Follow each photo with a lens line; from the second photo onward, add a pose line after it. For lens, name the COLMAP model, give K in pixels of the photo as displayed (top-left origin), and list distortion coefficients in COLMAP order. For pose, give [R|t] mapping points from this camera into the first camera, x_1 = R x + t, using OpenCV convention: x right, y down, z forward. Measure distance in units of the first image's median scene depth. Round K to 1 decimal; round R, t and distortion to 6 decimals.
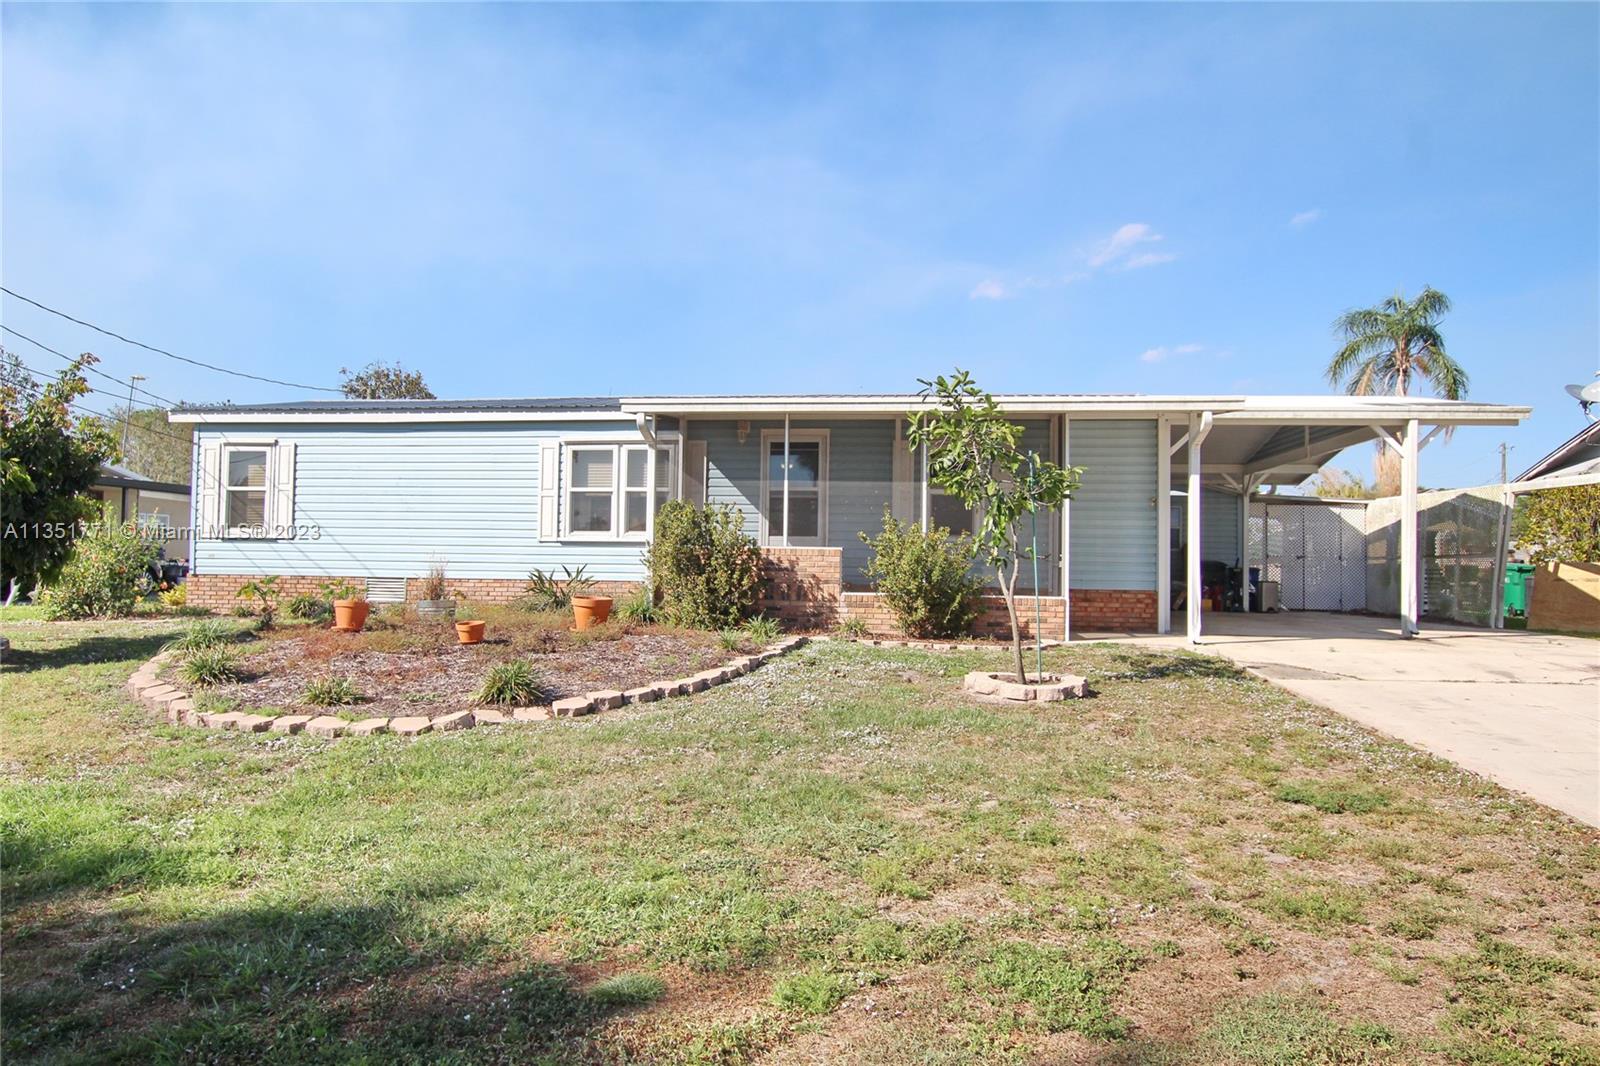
lens RADIAL K [[930.0, 0, 800.0], [0, 930.0, 533.0], [0, 0, 1]] dist [-0.009828, -0.001120]
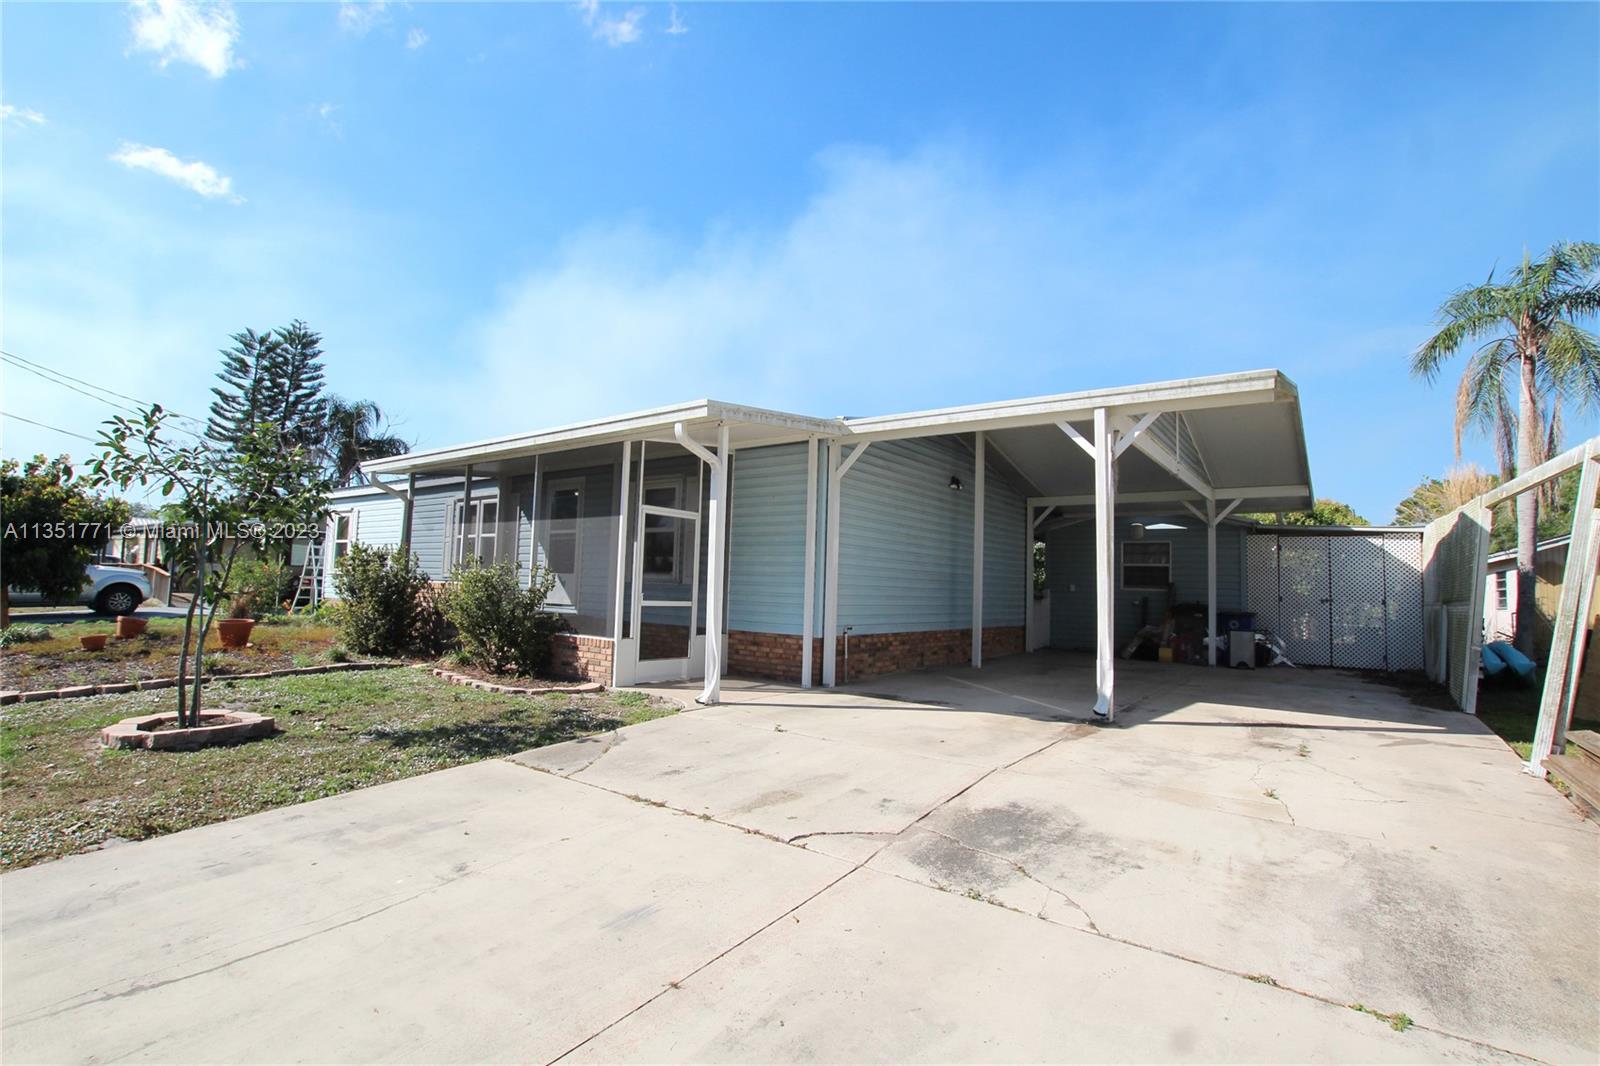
lens RADIAL K [[703.2, 0, 799.8], [0, 703.2, 563.3], [0, 0, 1]] dist [-0.047495, -0.000055]
pose [[0.870382, -0.002478, -0.492371, 0.689518], [-0.001353, 0.999972, -0.007424, -0.002377], [0.492375, 0.007127, 0.870354, 0.413884]]
